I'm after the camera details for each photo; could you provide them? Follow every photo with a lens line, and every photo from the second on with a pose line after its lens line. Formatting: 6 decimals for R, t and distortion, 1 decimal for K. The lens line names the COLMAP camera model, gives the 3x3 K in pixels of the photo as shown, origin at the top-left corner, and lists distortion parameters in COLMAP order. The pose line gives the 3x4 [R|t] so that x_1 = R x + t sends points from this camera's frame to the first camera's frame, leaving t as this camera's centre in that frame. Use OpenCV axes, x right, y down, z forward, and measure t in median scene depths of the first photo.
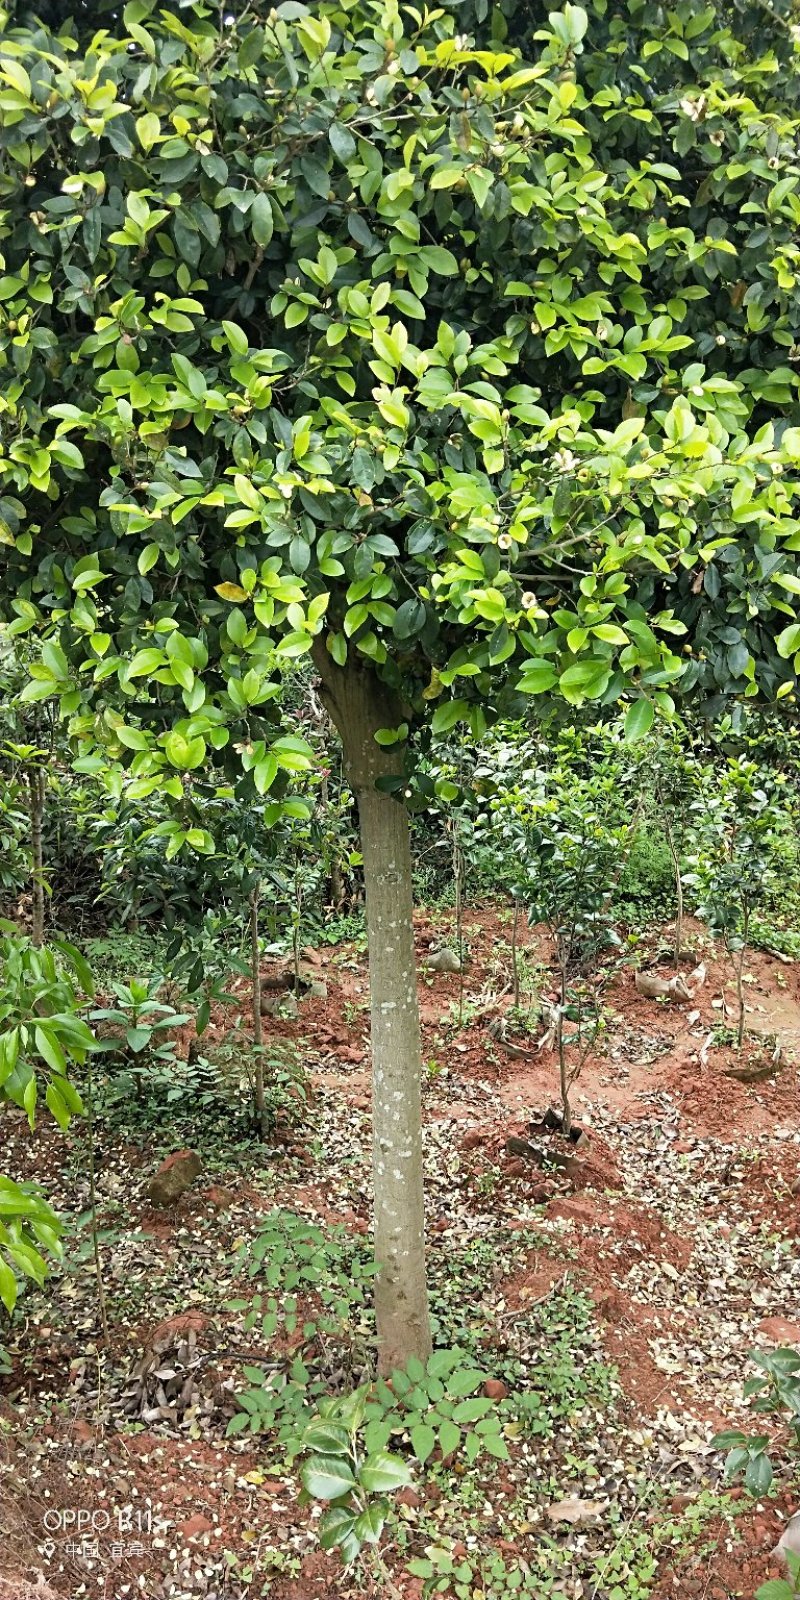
lens RADIAL K [[1314.3, 0, 400.0], [0, 1314.3, 800.0], [0, 0, 1]] dist [0.124999, -0.335769]
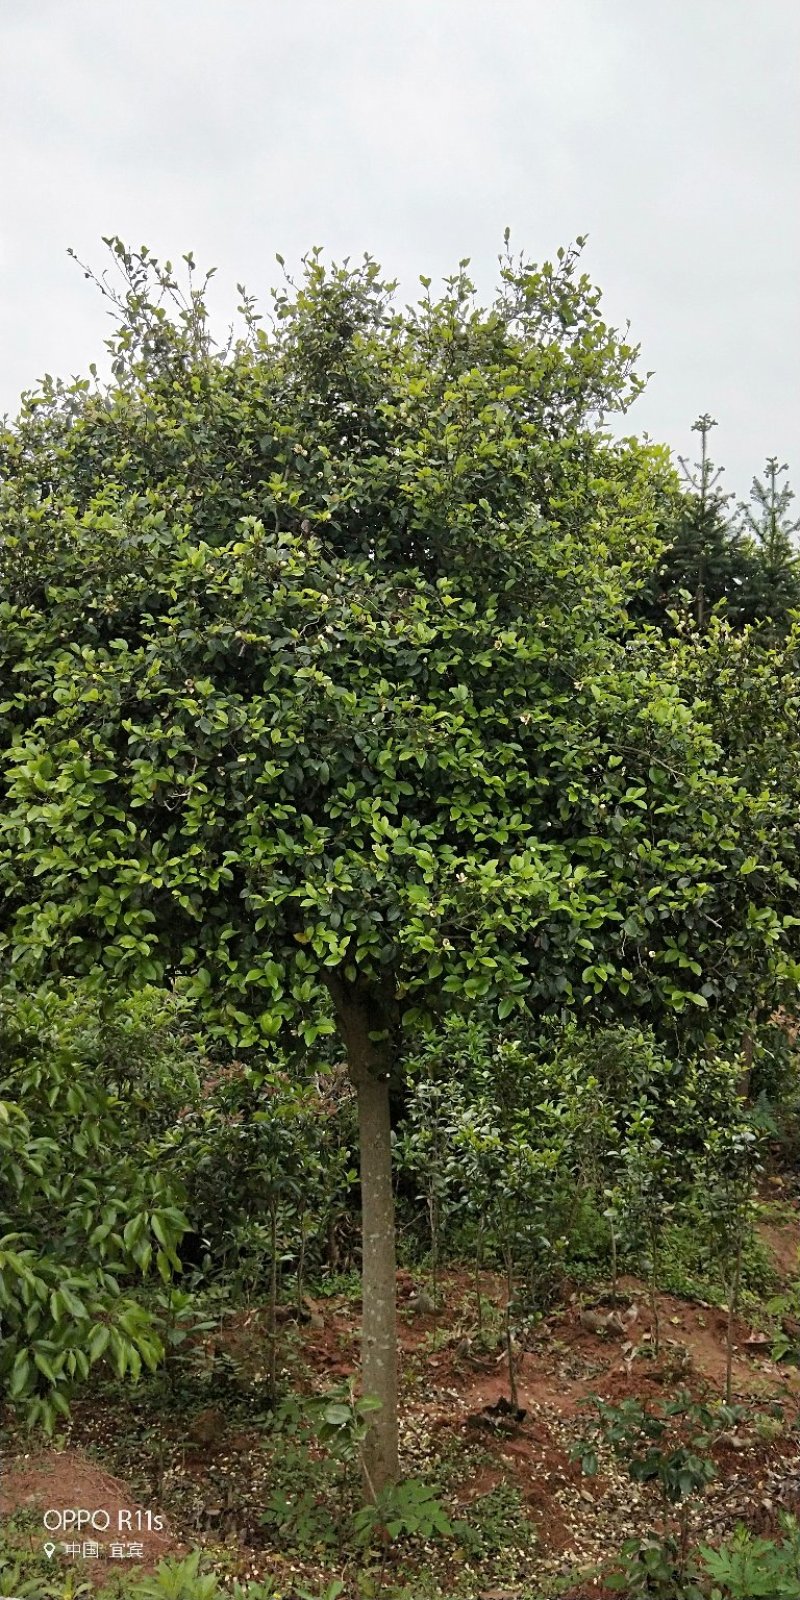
lens RADIAL K [[1317.8, 0, 400.4], [0, 1317.8, 848.0], [0, 0, 1]] dist [0.083407, 0.000664]
pose [[0.999933, 0.010876, 0.004051, 0.015652], [-0.009172, 0.954397, -0.298398, 0.305742], [-0.007112, 0.298341, 0.954433, -0.957127]]
